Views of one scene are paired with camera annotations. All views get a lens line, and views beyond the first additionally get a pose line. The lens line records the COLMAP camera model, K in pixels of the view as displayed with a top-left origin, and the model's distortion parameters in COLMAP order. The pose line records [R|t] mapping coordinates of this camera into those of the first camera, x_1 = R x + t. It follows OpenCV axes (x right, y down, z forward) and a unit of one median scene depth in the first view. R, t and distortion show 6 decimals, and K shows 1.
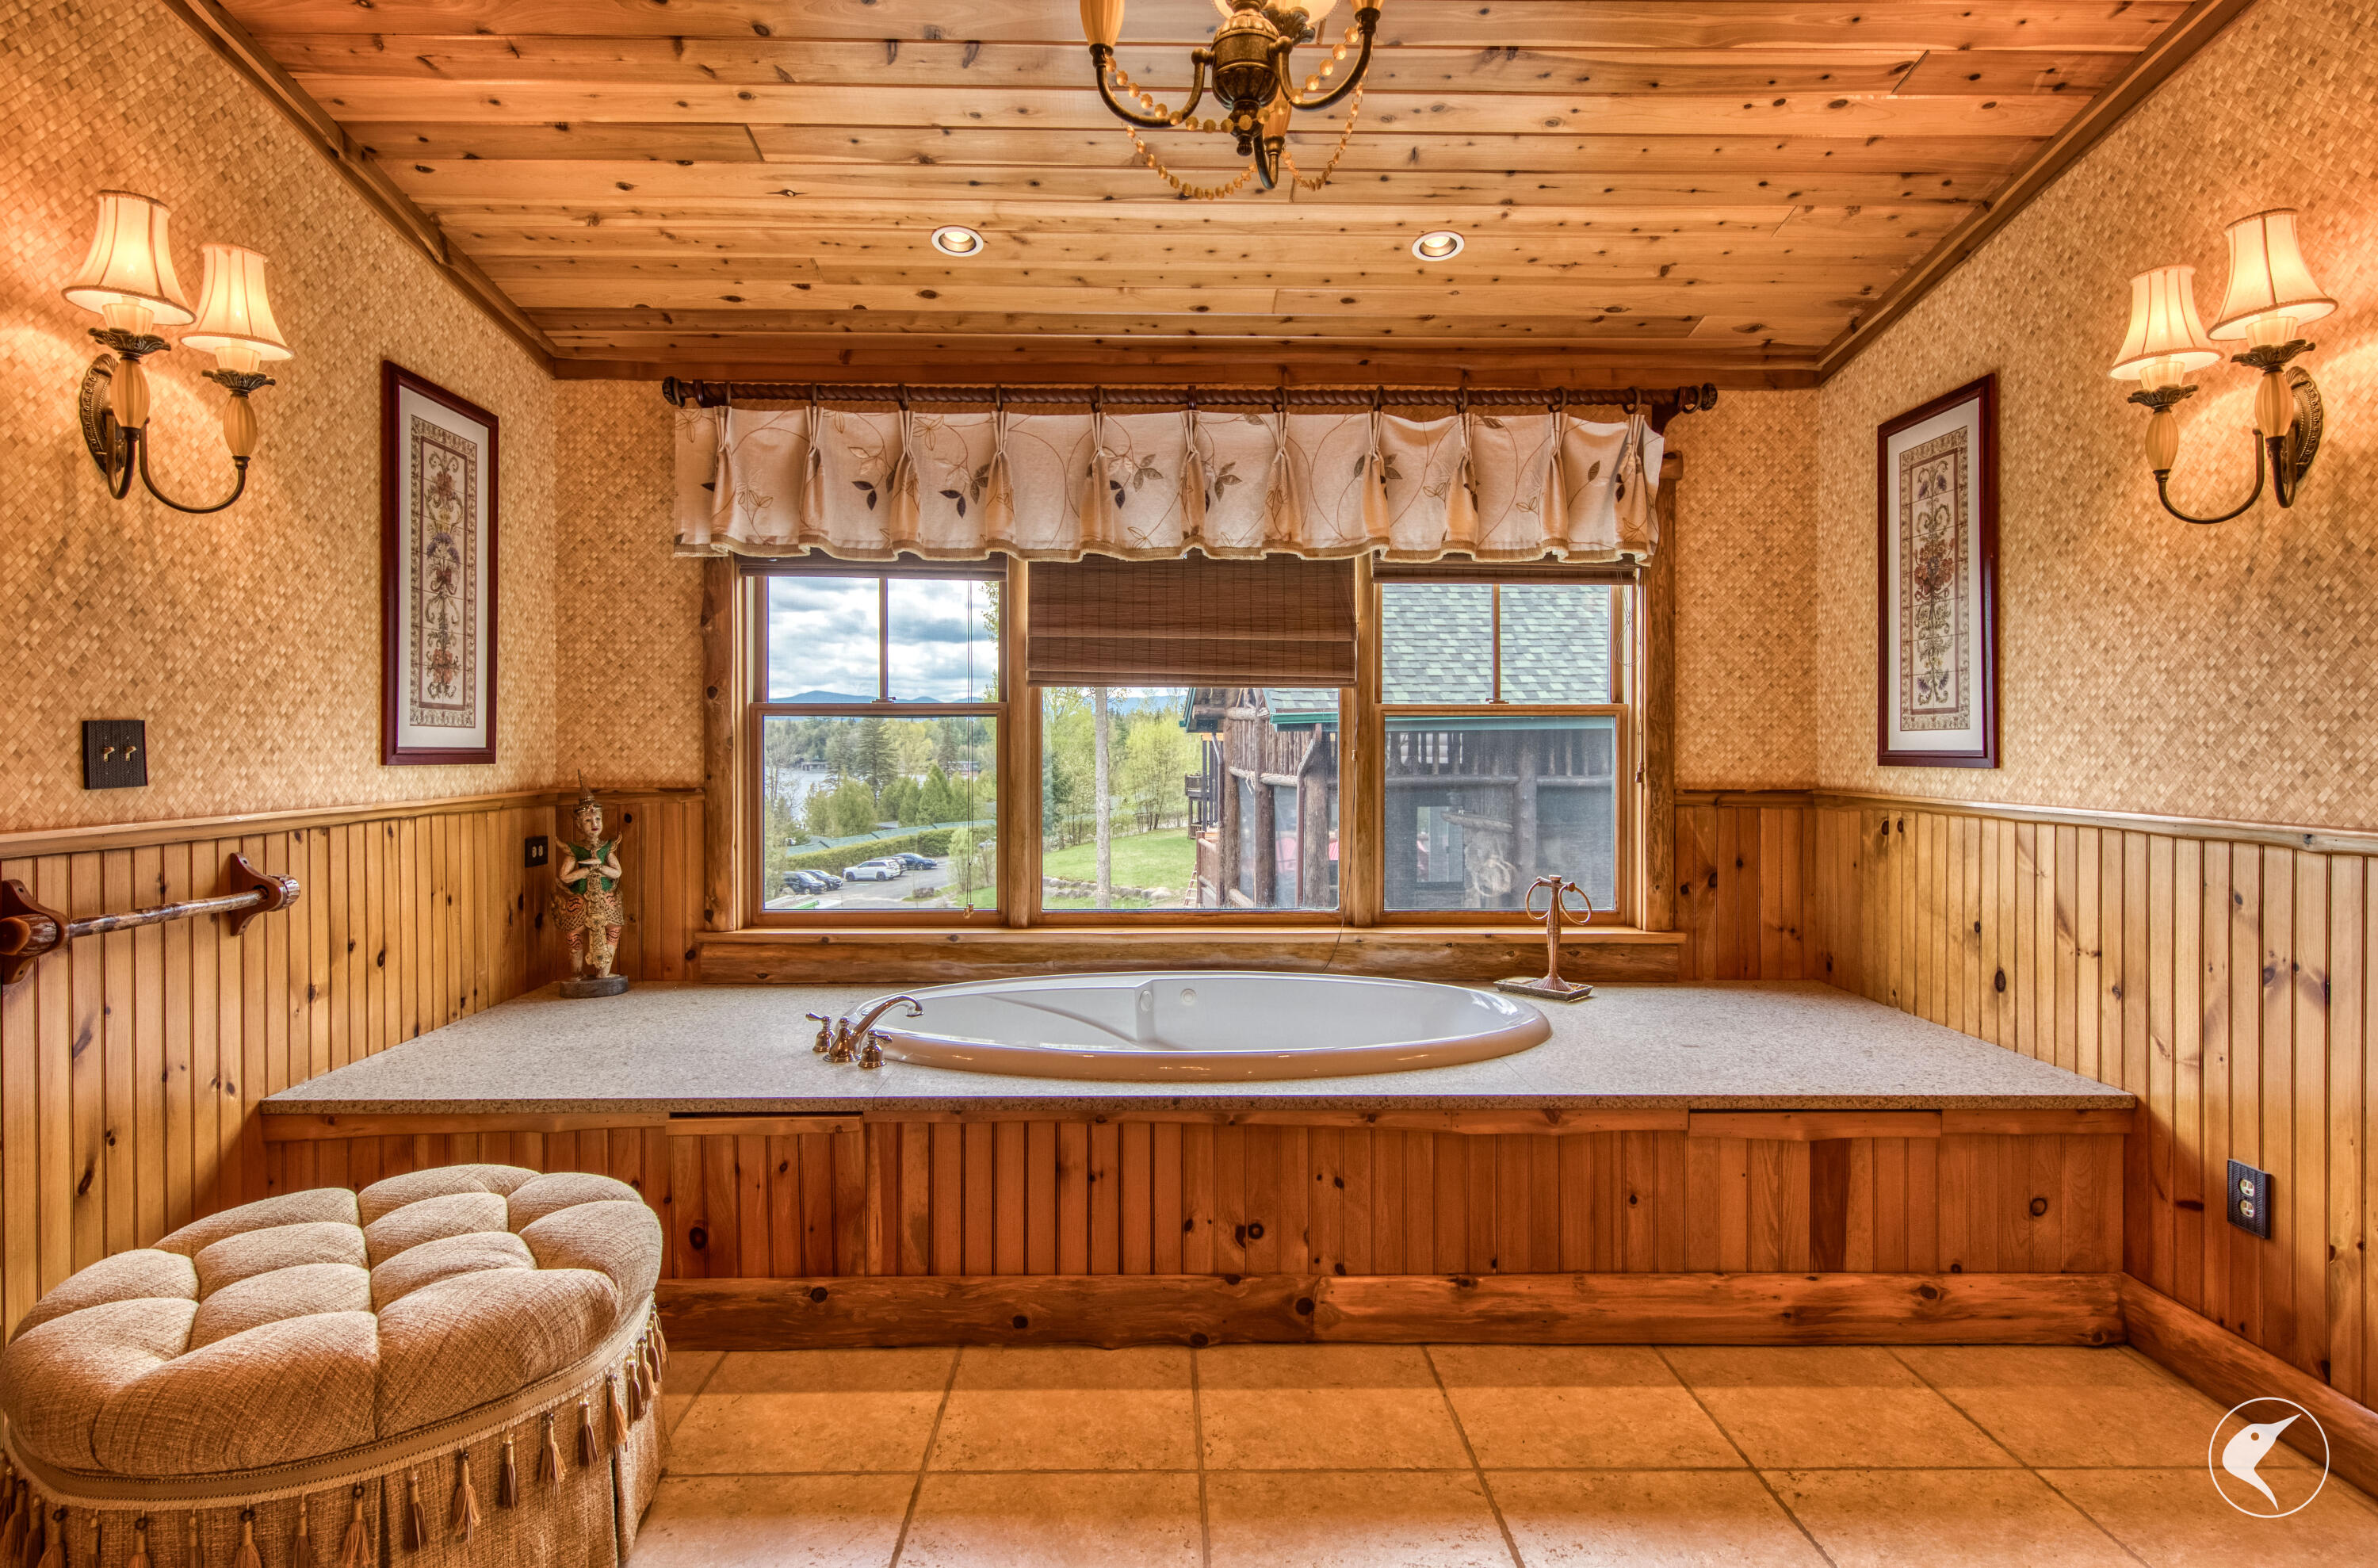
lens RADIAL K [[1263.5, 0, 1167.1], [0, 1263.5, 750.9], [0, 0, 1]] dist [0.016350, -0.002720]
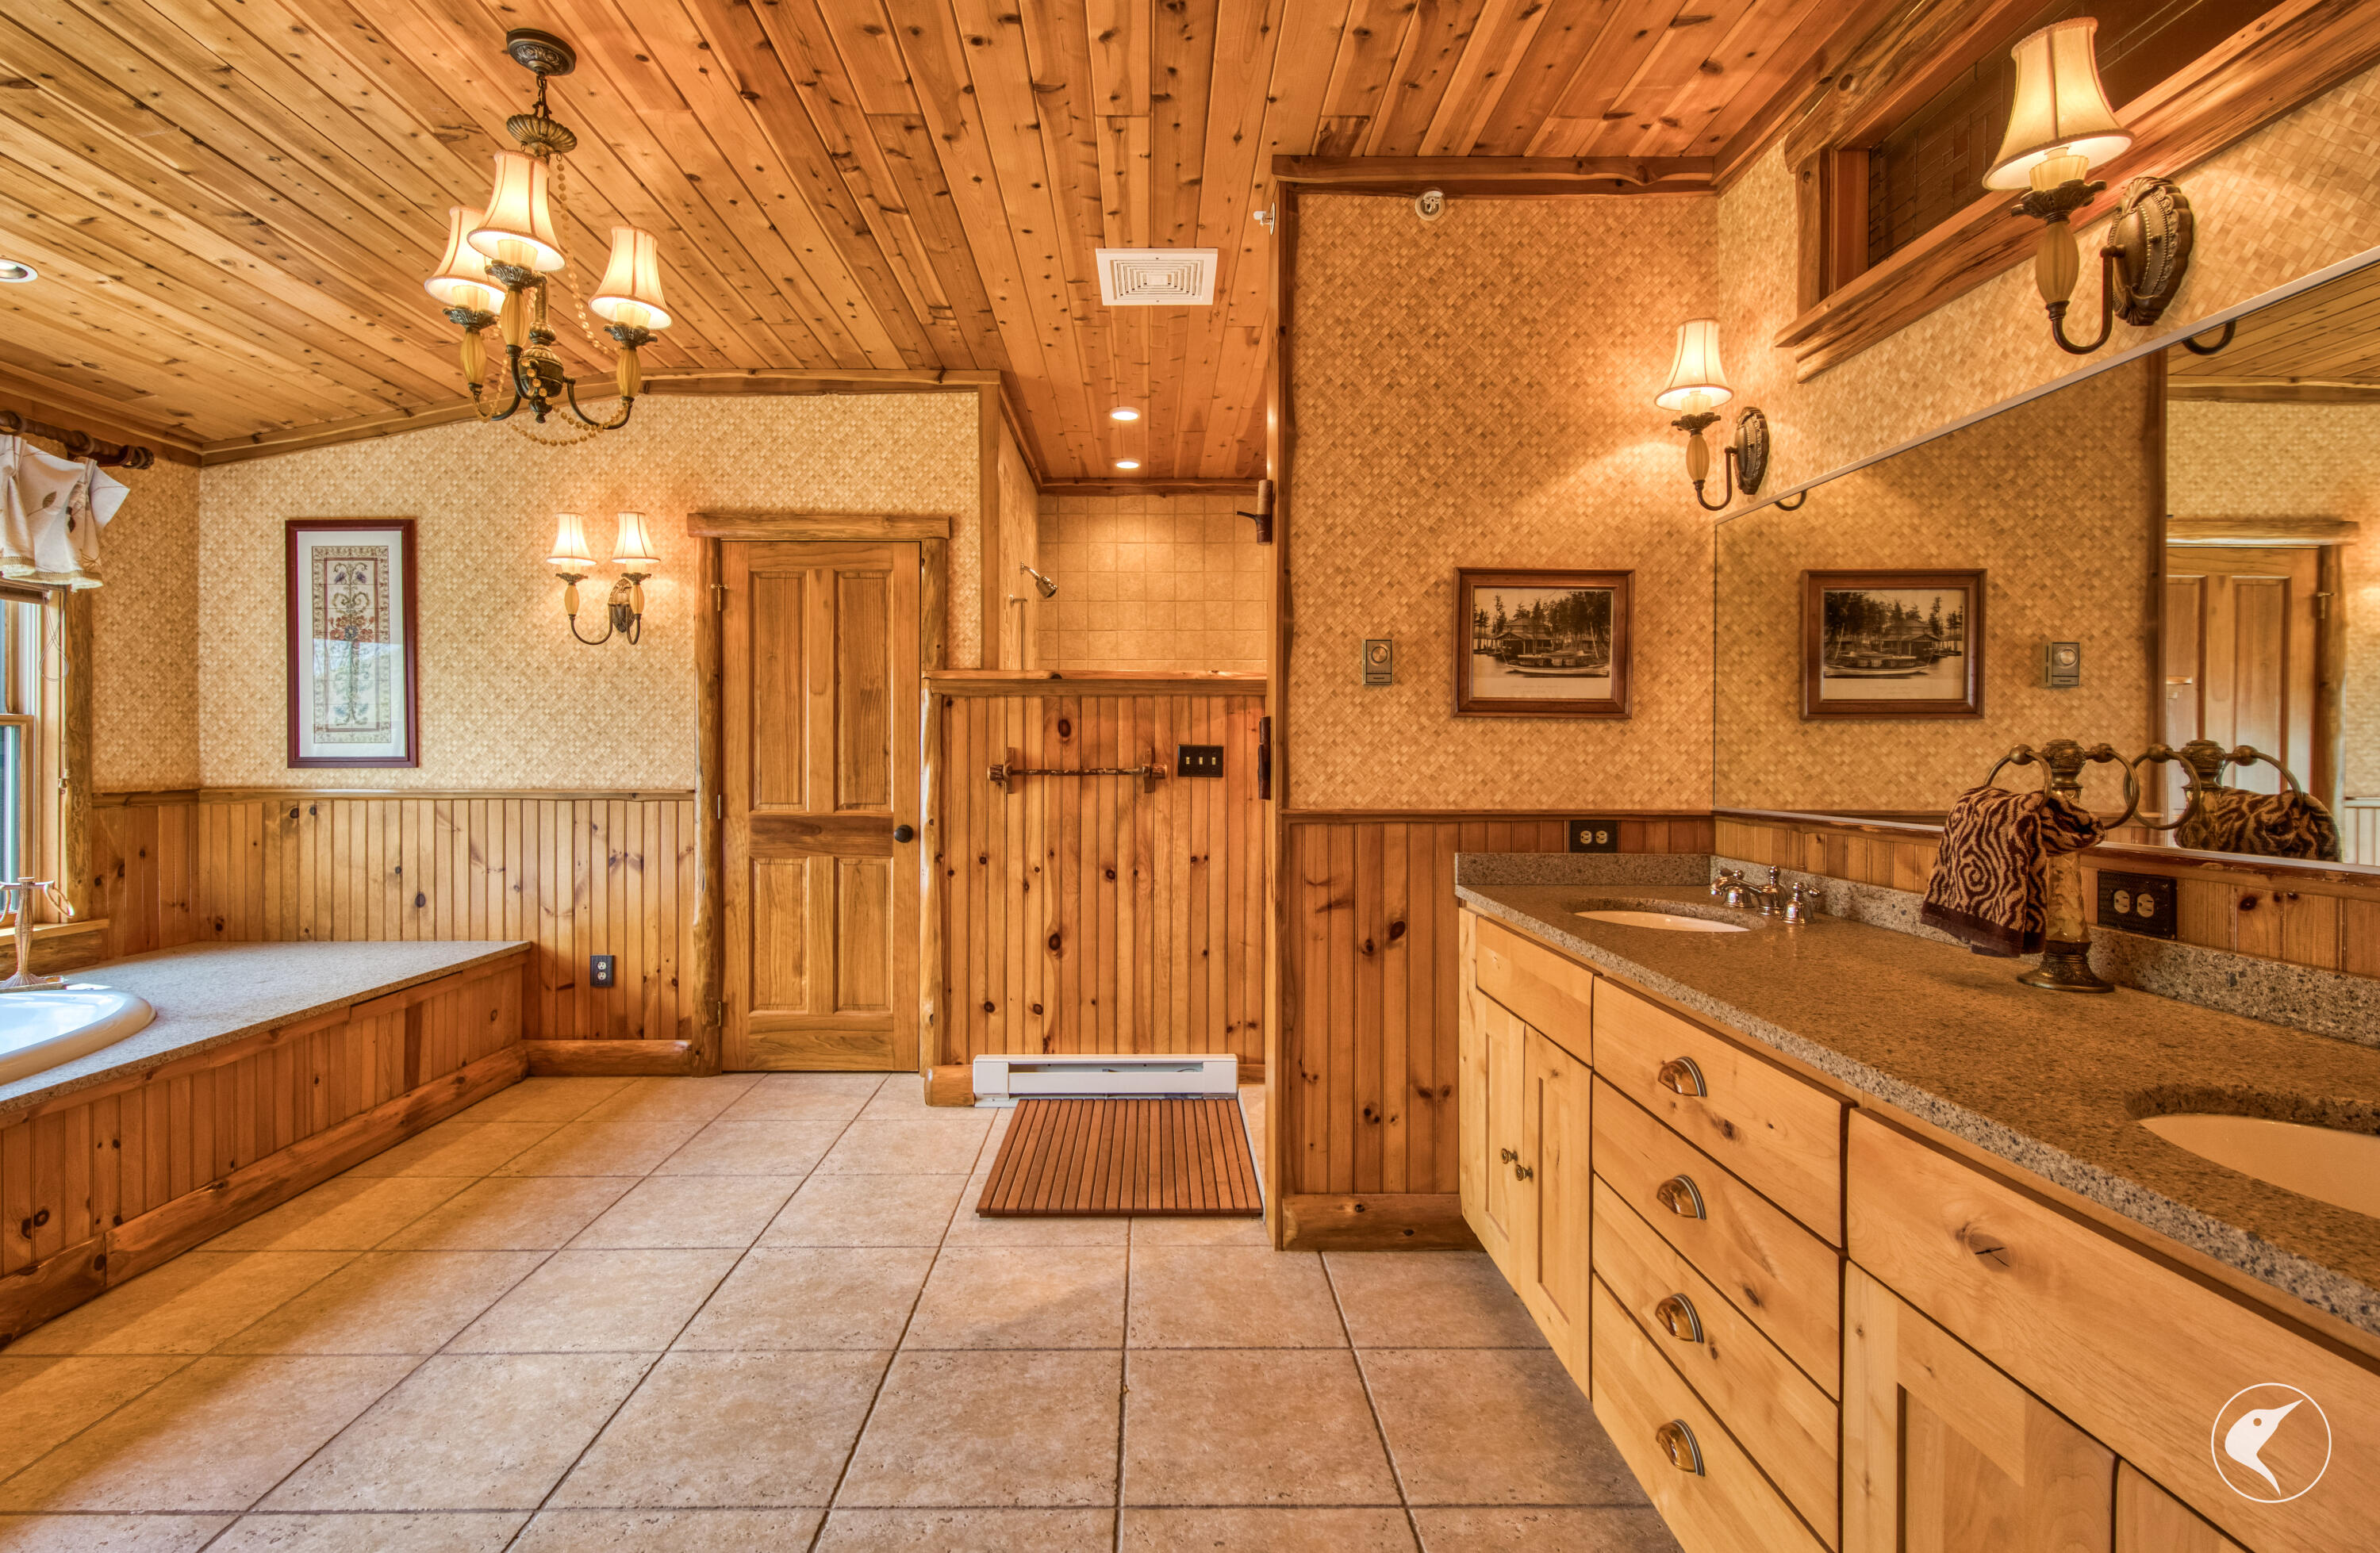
lens RADIAL K [[1117.3, 0, 1177.4], [0, 1117.3, 758.5], [0, 0, 1]] dist [-0.003529, -0.000292]
pose [[-0.008289, -0.006203, 0.999946, -0.825268], [0.005591, 0.999965, 0.006249, -0.001315], [-0.999950, 0.005643, -0.008254, 0.063886]]
